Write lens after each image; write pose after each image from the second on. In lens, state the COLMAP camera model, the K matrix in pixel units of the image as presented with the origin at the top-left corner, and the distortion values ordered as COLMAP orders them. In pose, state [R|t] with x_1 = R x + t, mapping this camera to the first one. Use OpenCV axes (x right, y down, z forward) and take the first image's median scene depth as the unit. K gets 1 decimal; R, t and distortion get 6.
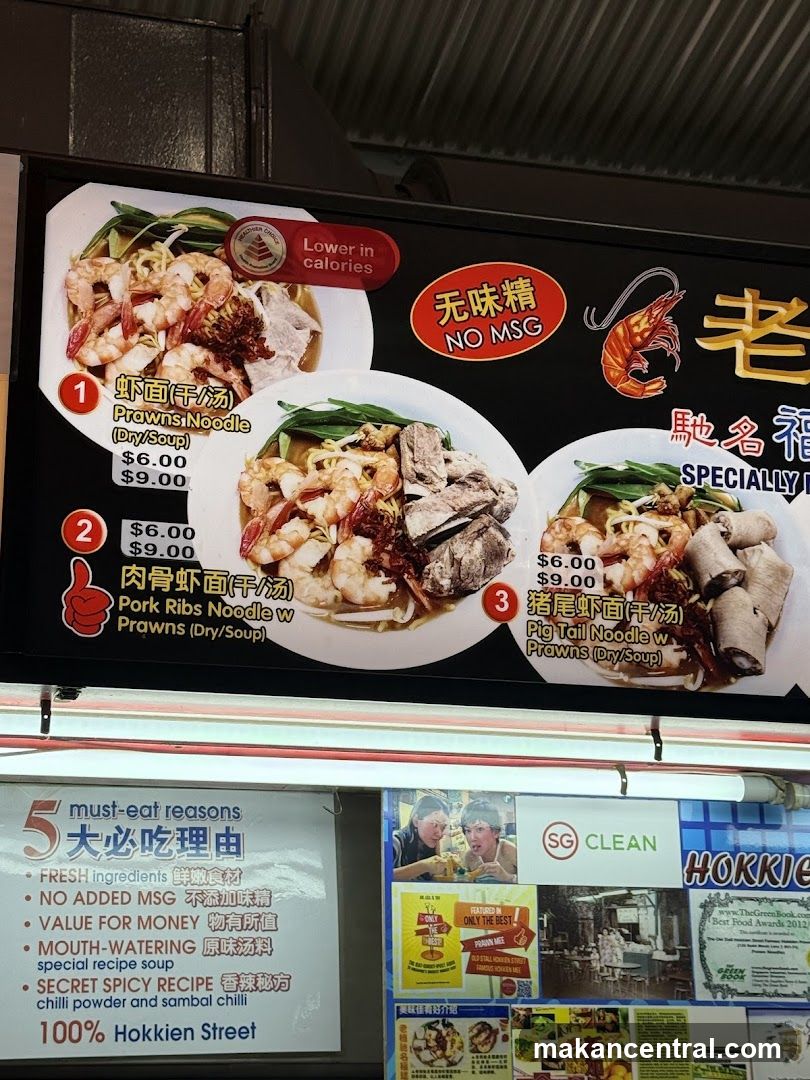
lens RADIAL K [[1976.9, 0, 394.6], [0, 1976.9, 556.6], [0, 0, 1]] dist [0.156241, -0.199520]
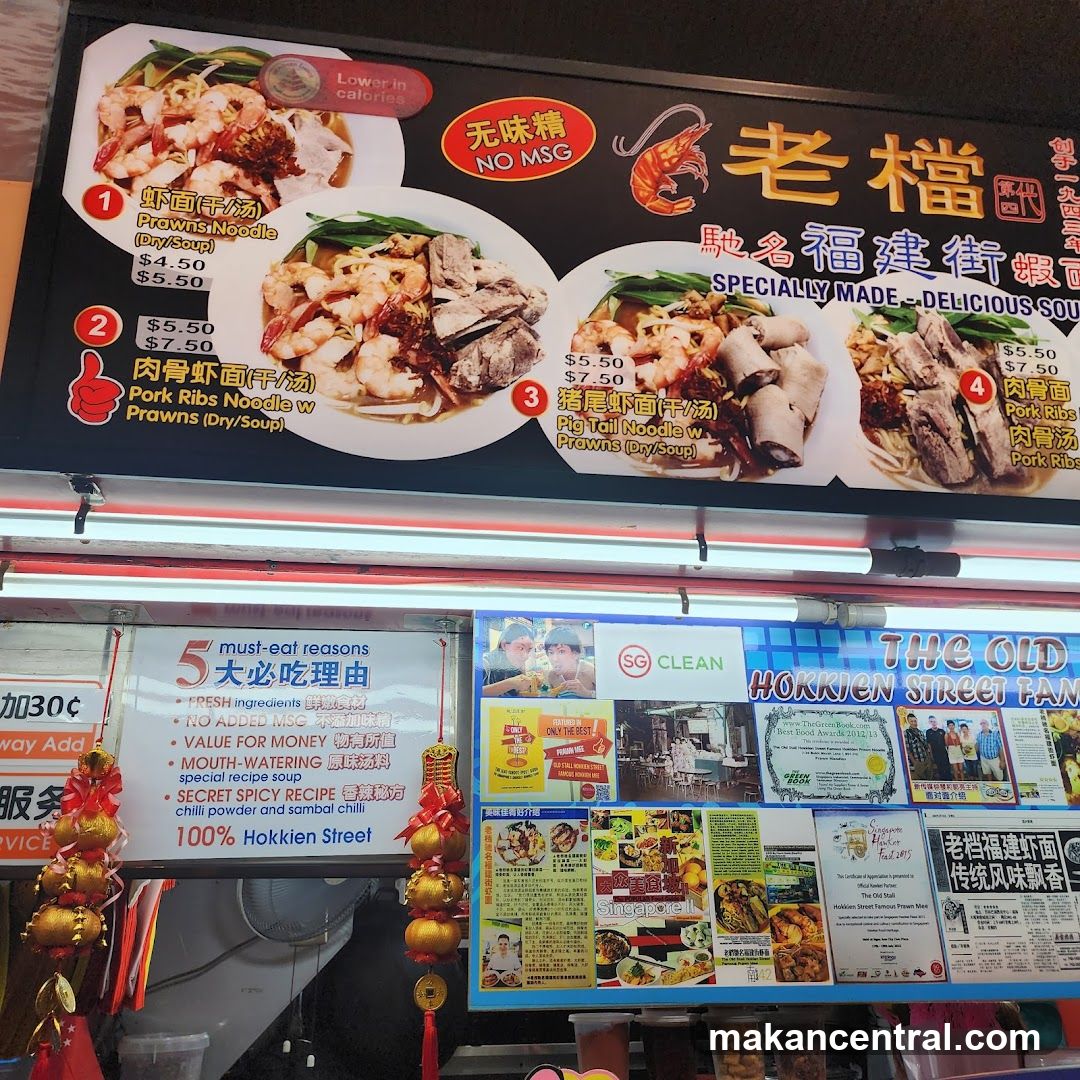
lens RADIAL K [[957.1, 0, 541.7], [0, 957.1, 540.9], [0, 0, 1]] dist [0.085174, -0.088796]
pose [[0.992030, -0.043380, -0.118302, 0.111658], [0.033956, 0.996172, -0.080550, 0.132844], [0.121343, 0.075890, 0.989705, 0.507216]]
